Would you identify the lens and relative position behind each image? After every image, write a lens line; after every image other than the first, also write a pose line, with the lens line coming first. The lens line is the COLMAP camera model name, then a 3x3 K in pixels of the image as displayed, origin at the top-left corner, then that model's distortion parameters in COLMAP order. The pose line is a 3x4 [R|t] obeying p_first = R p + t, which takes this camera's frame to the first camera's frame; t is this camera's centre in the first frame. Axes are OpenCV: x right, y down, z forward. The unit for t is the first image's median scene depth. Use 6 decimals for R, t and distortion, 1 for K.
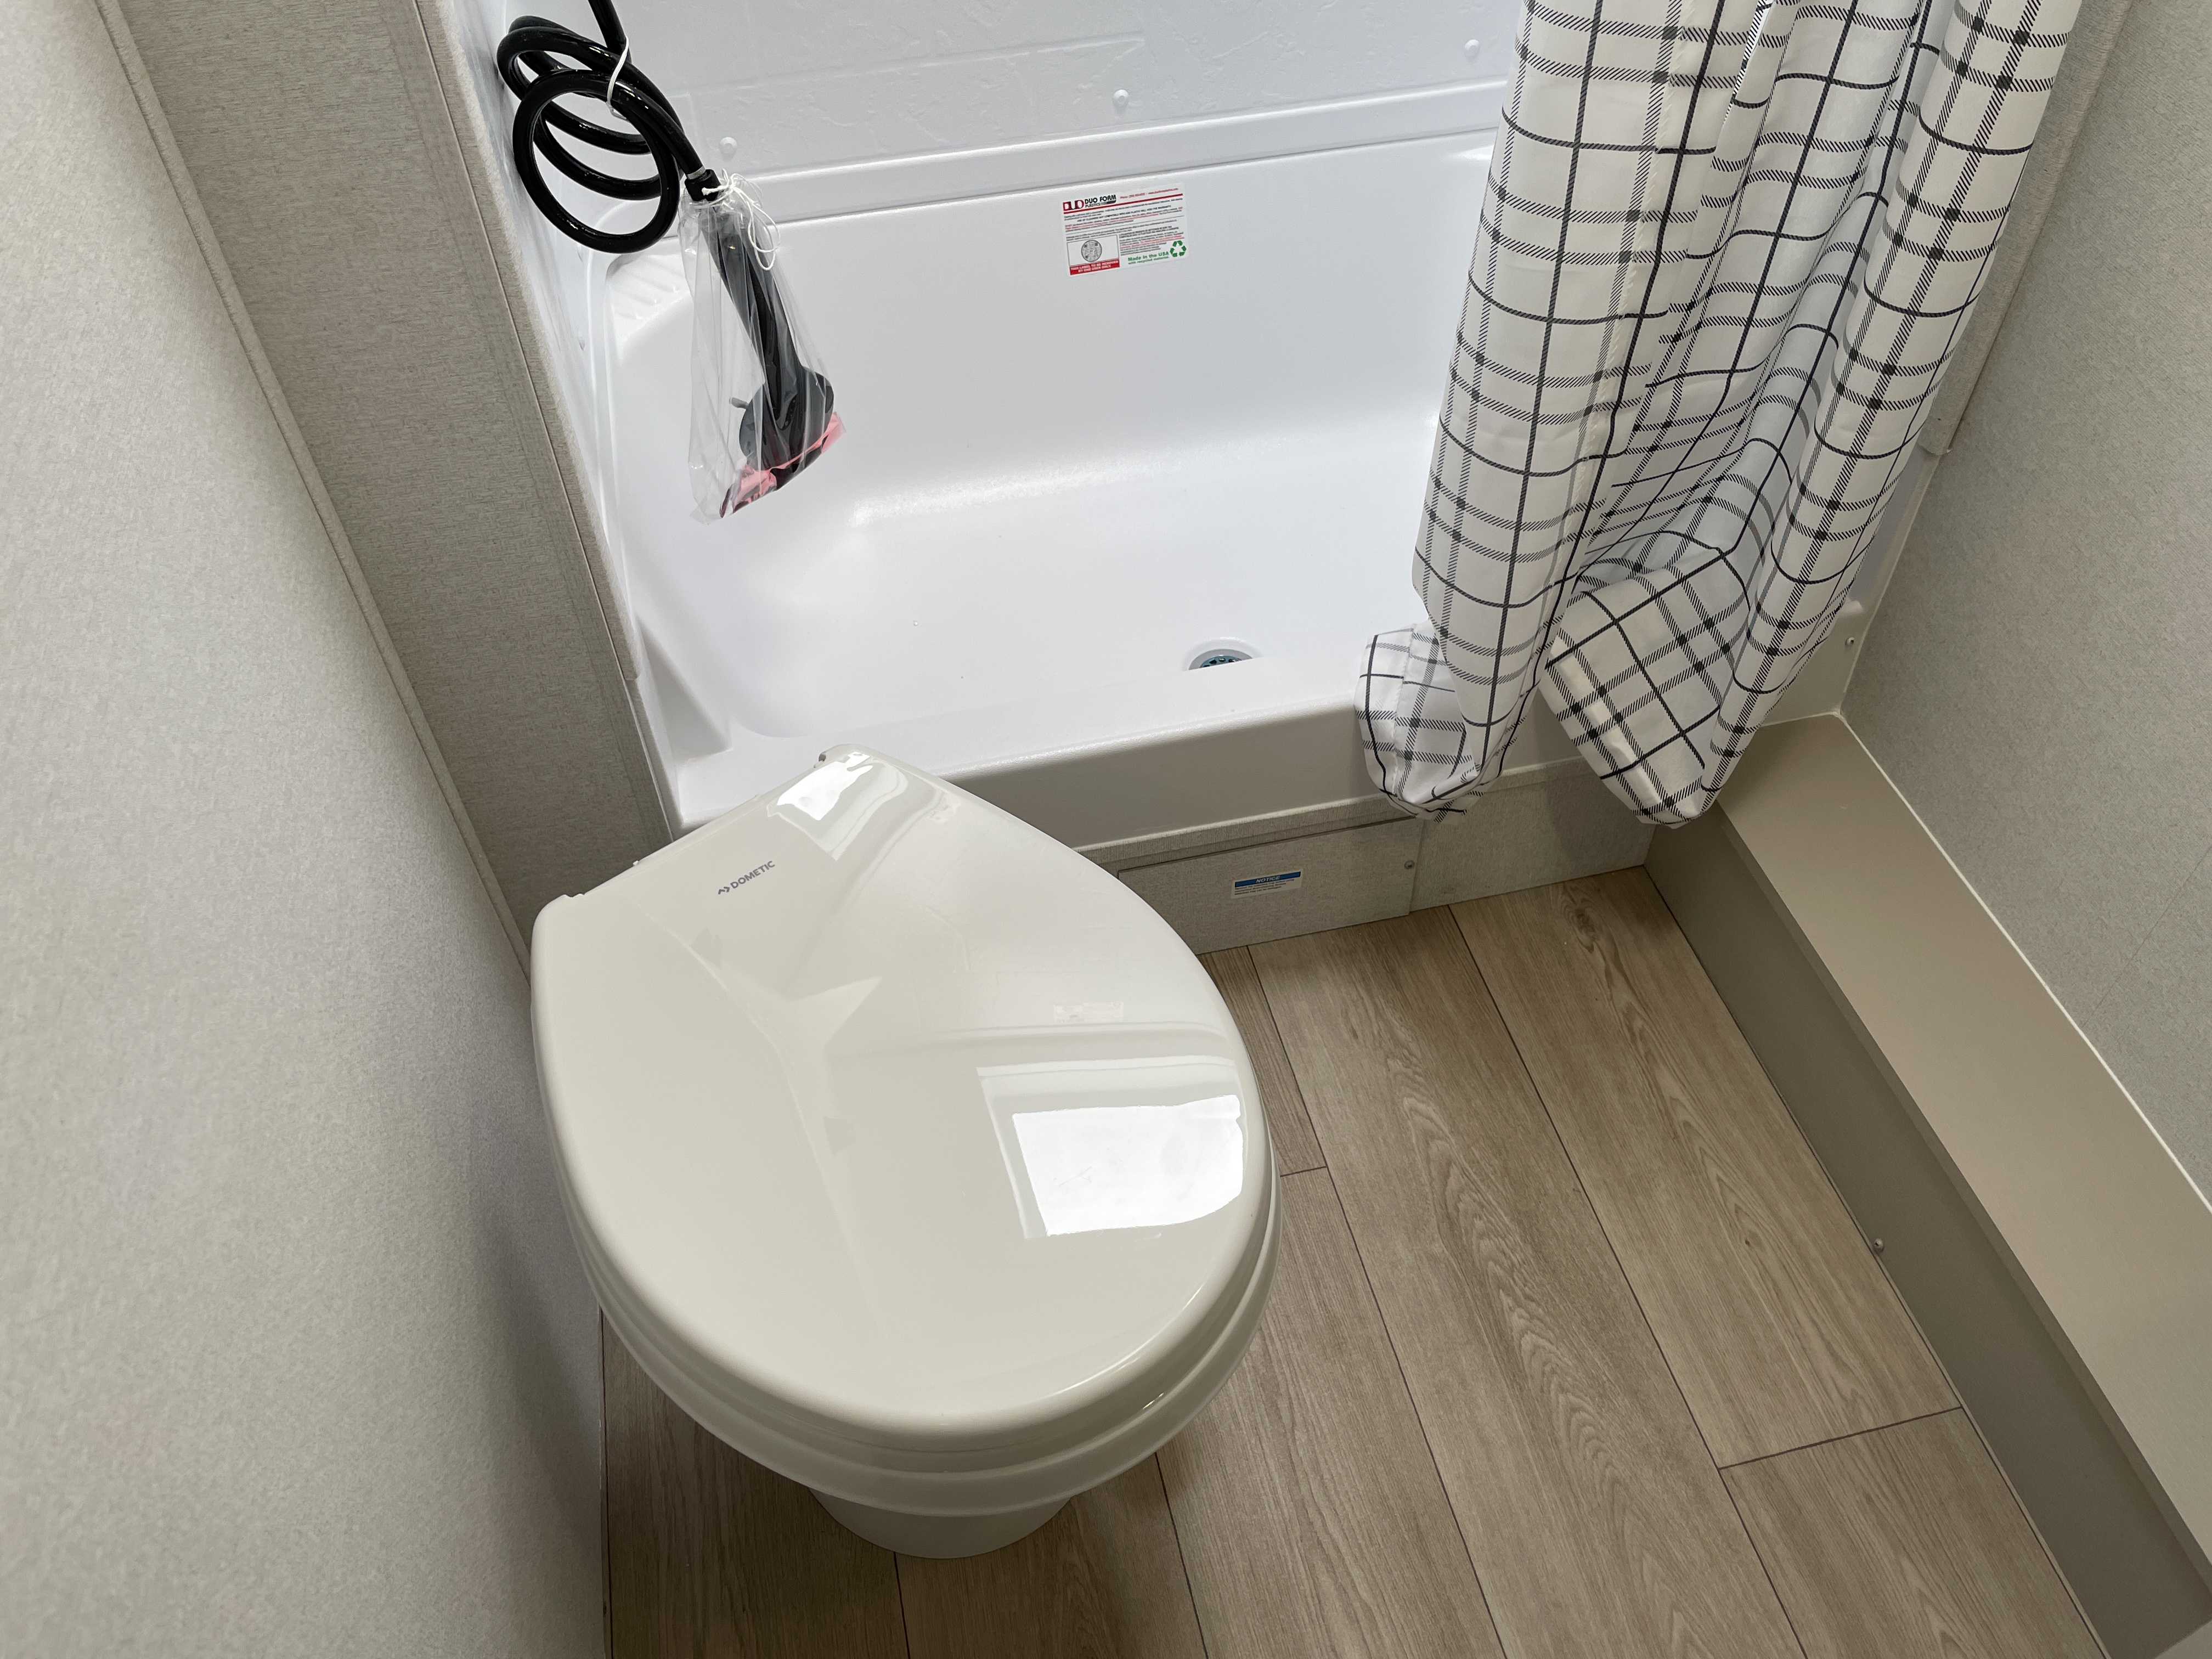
lens RADIAL K [[1709.7, 0, 1102.4], [0, 1709.7, 817.7], [0, 0, 1]] dist [0.093472, -0.138901]
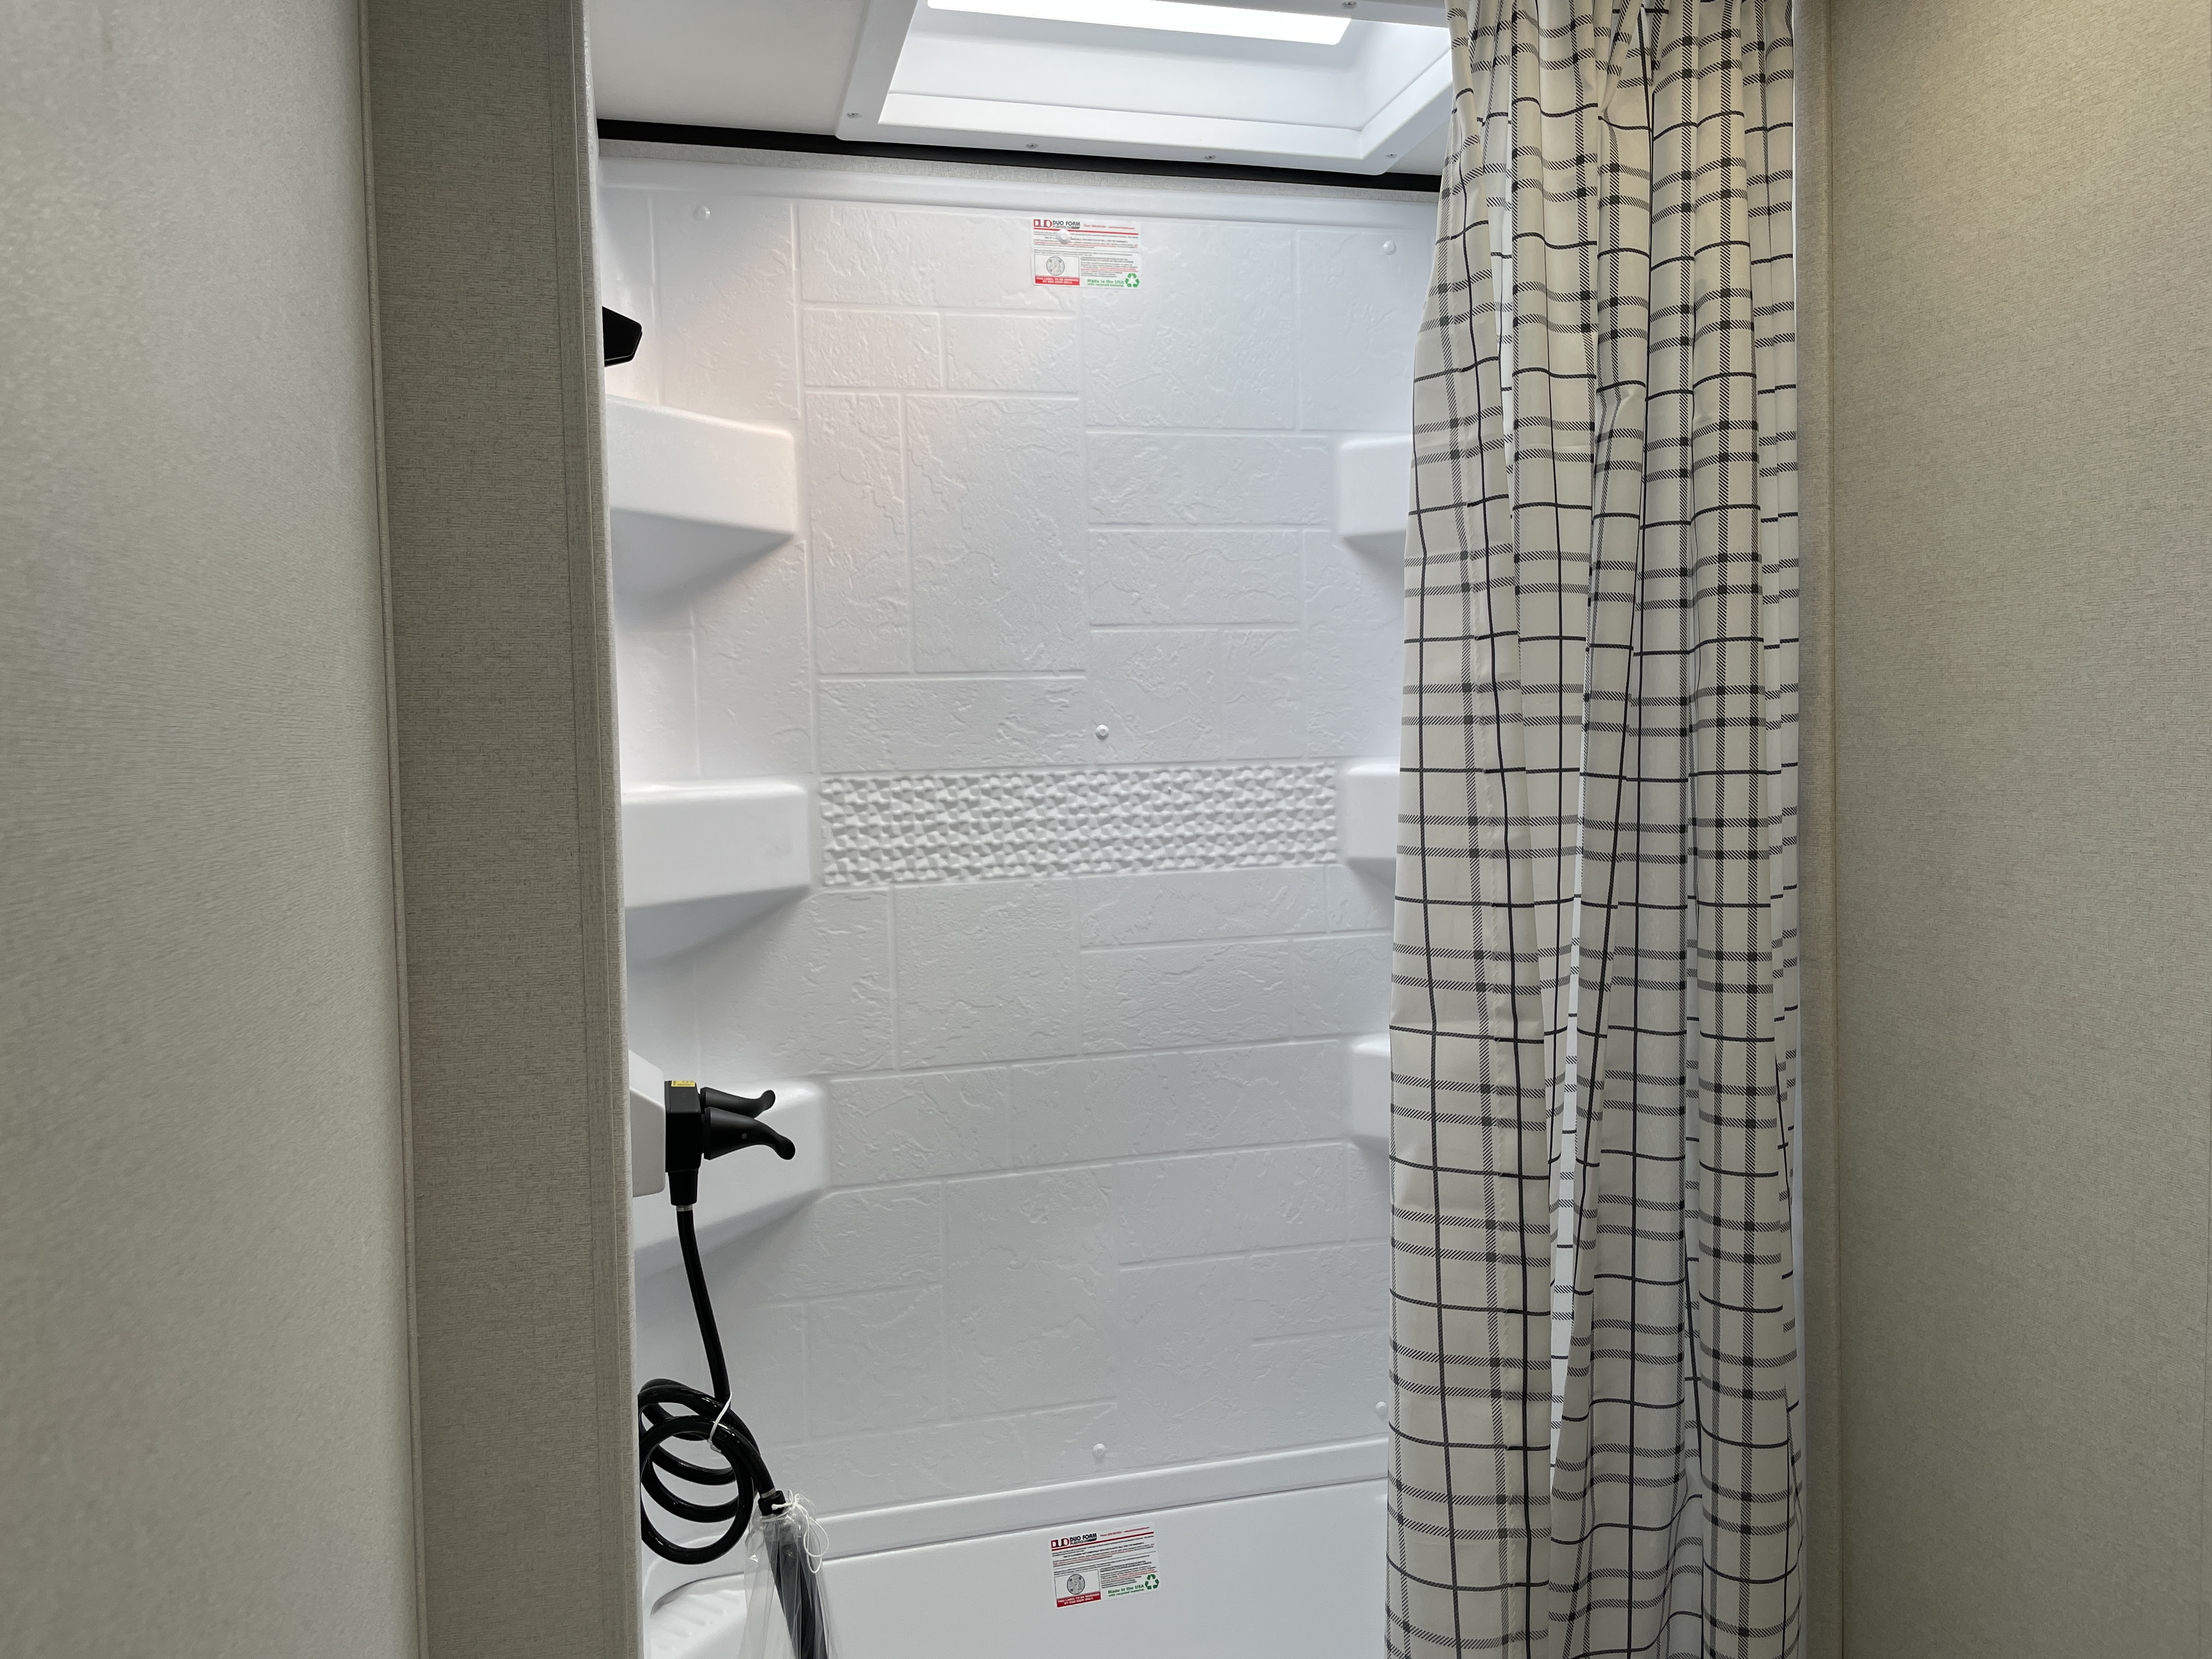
lens RADIAL K [[1709.7, 0, 1102.4], [0, 1709.7, 817.7], [0, 0, 1]] dist [0.093472, -0.138901]
pose [[0.999641, -0.011863, 0.024024, -0.015725], [0.025353, 0.708835, -0.704919, 0.179863], [-0.008666, 0.705275, 0.708881, -0.252289]]
